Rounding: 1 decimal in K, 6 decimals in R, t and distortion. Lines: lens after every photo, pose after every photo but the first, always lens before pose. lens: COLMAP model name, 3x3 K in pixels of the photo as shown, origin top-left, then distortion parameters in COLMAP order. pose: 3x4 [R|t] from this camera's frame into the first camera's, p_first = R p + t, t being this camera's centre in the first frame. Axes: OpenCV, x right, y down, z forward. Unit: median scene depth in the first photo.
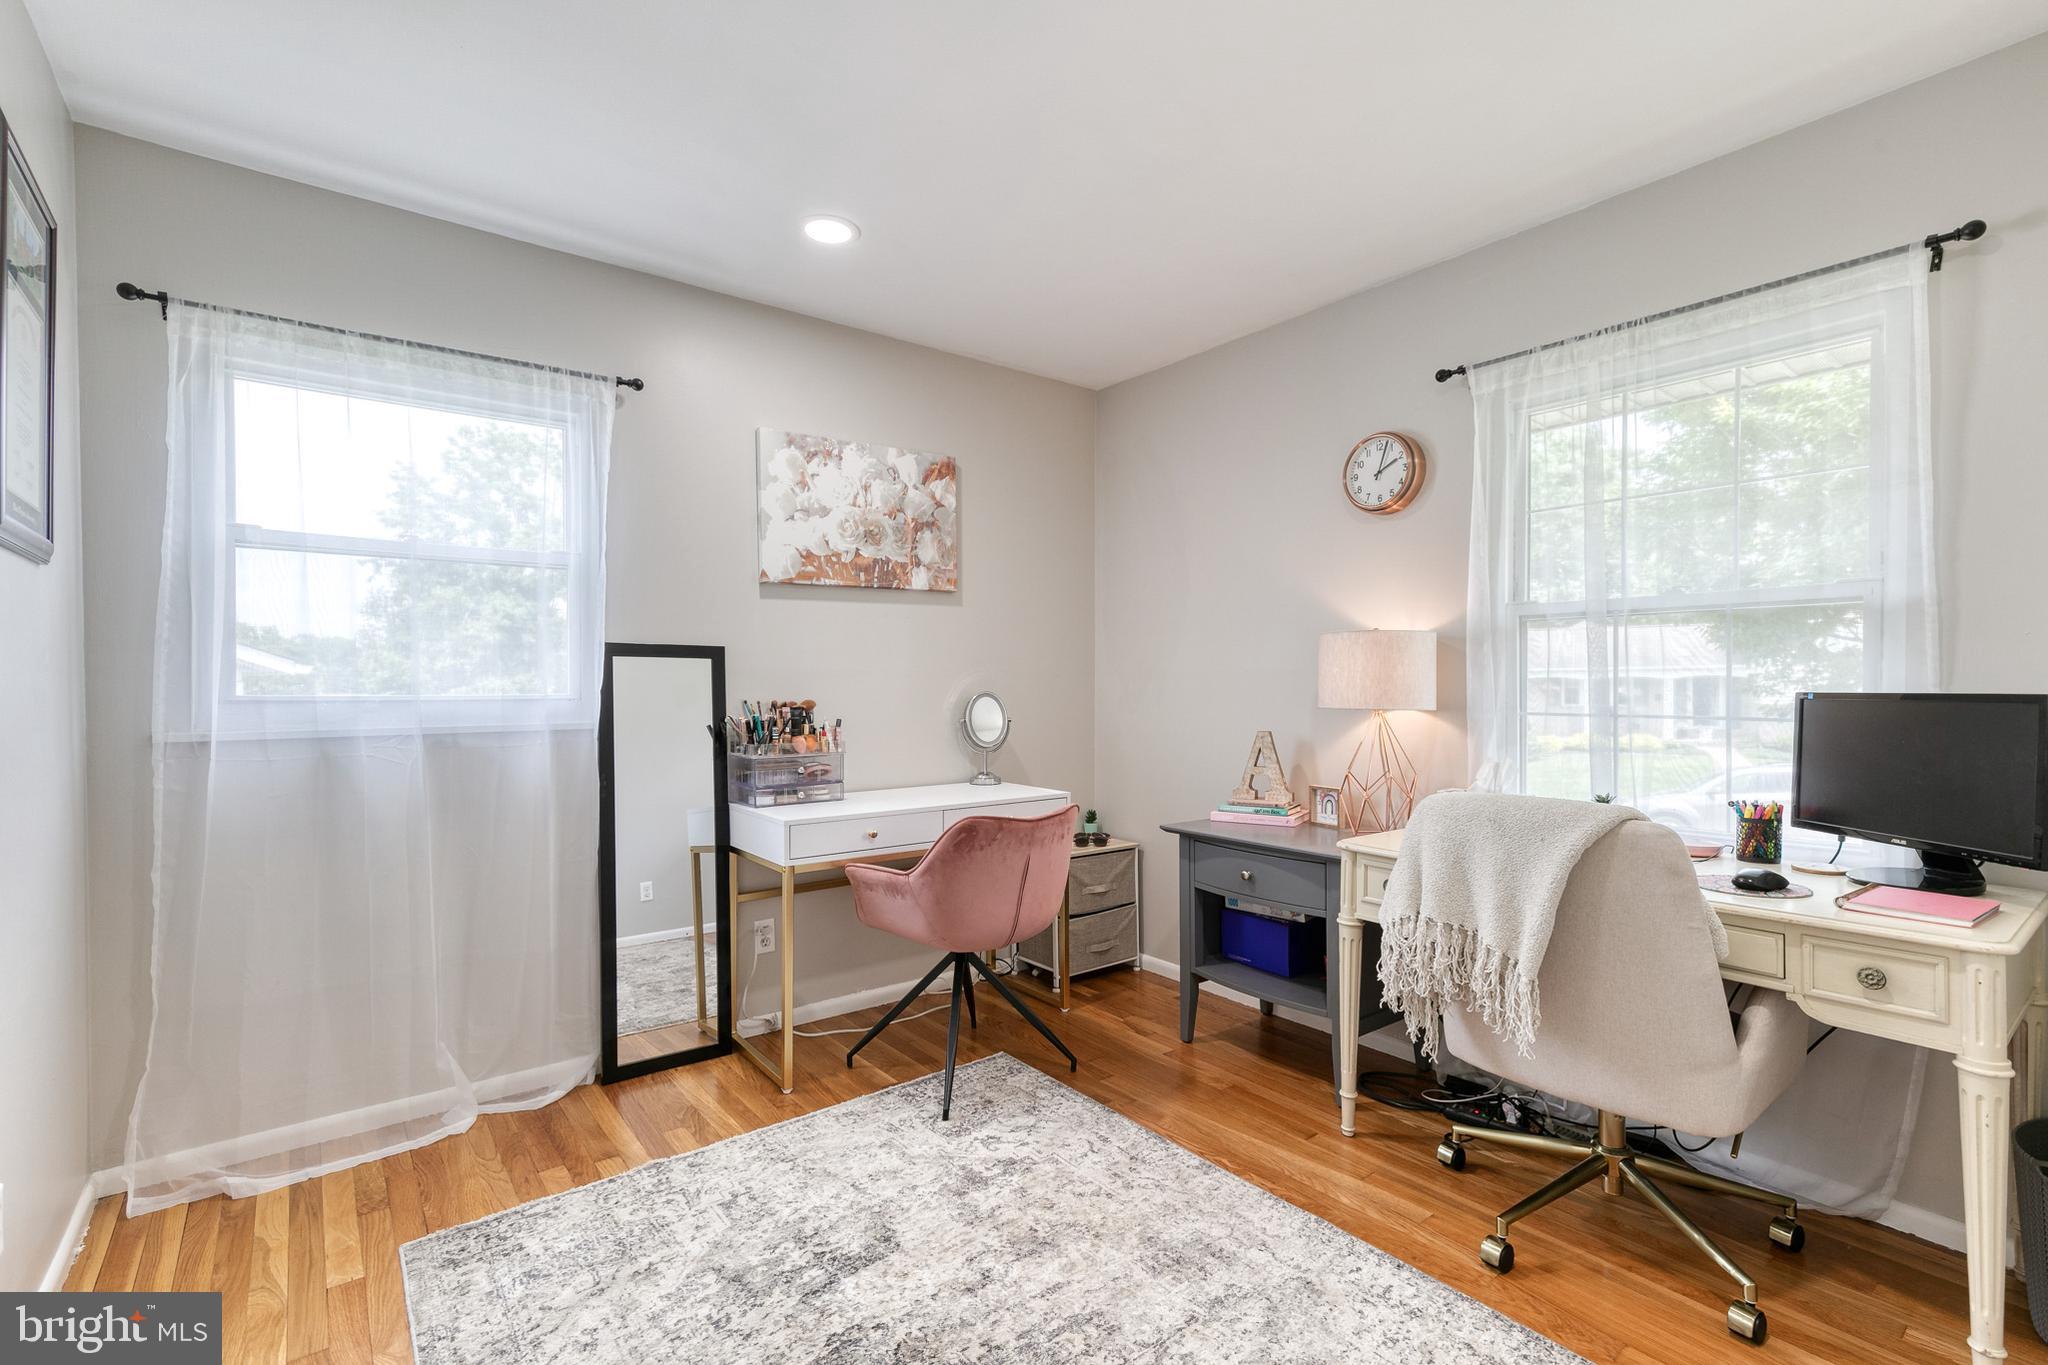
lens RADIAL K [[918.1, 0, 1040.3], [0, 918.1, 690.8], [0, 0, 1]] dist [0.003379, -0.000137]
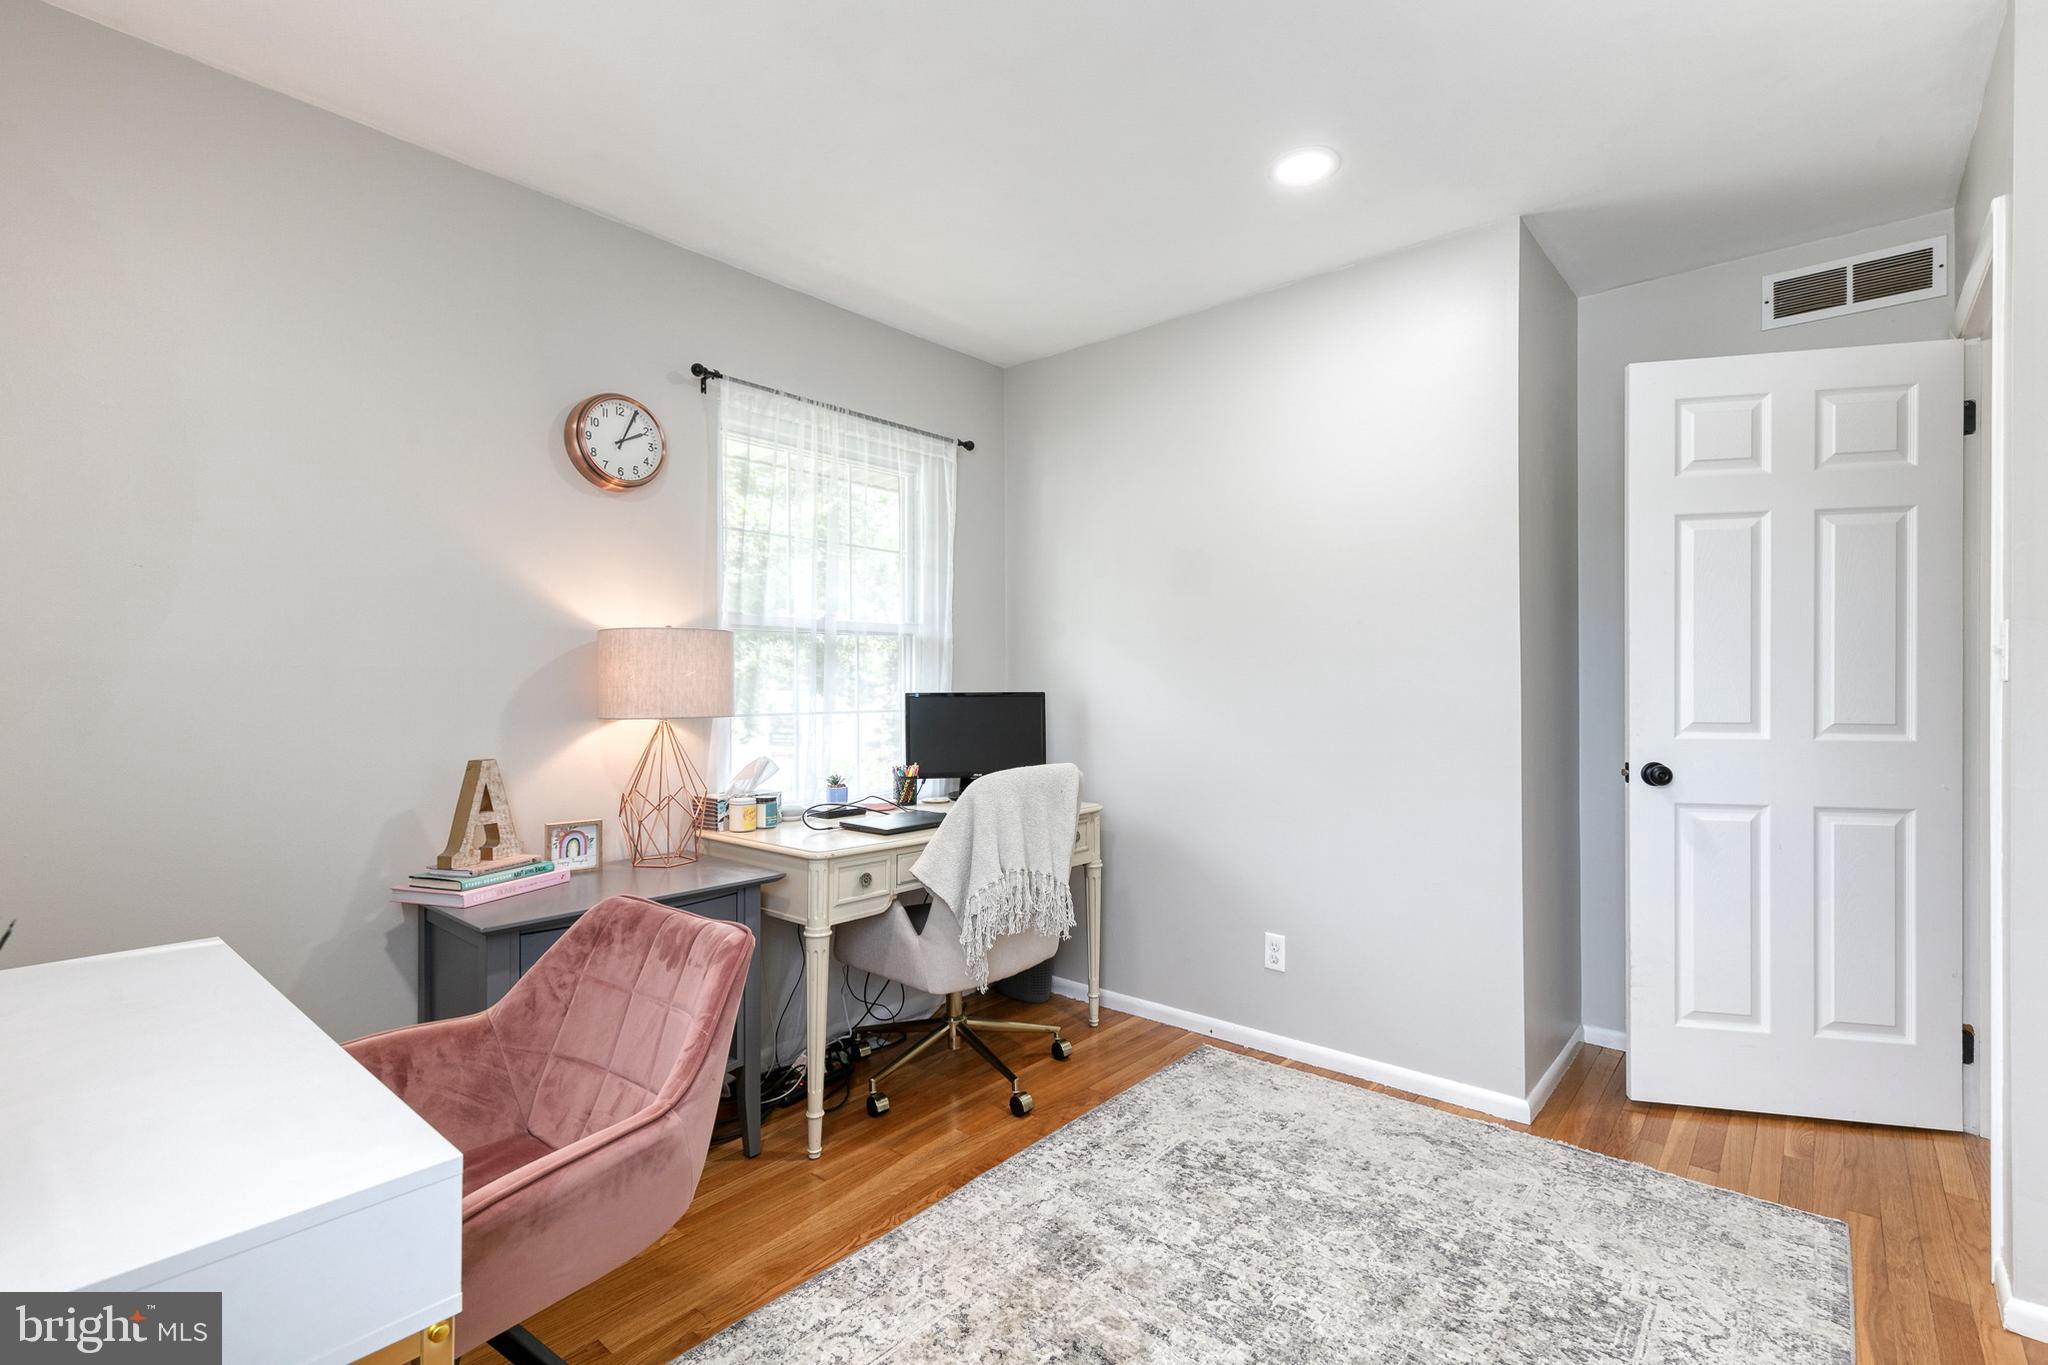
lens RADIAL K [[918.1, 0, 1040.3], [0, 918.1, 690.8], [0, 0, 1]] dist [0.003379, -0.000137]
pose [[-0.195915, 0.004184, 0.980612, -0.700837], [0.017353, 0.999849, -0.000799, 0.001528], [-0.980467, 0.016860, -0.195958, 1.020309]]
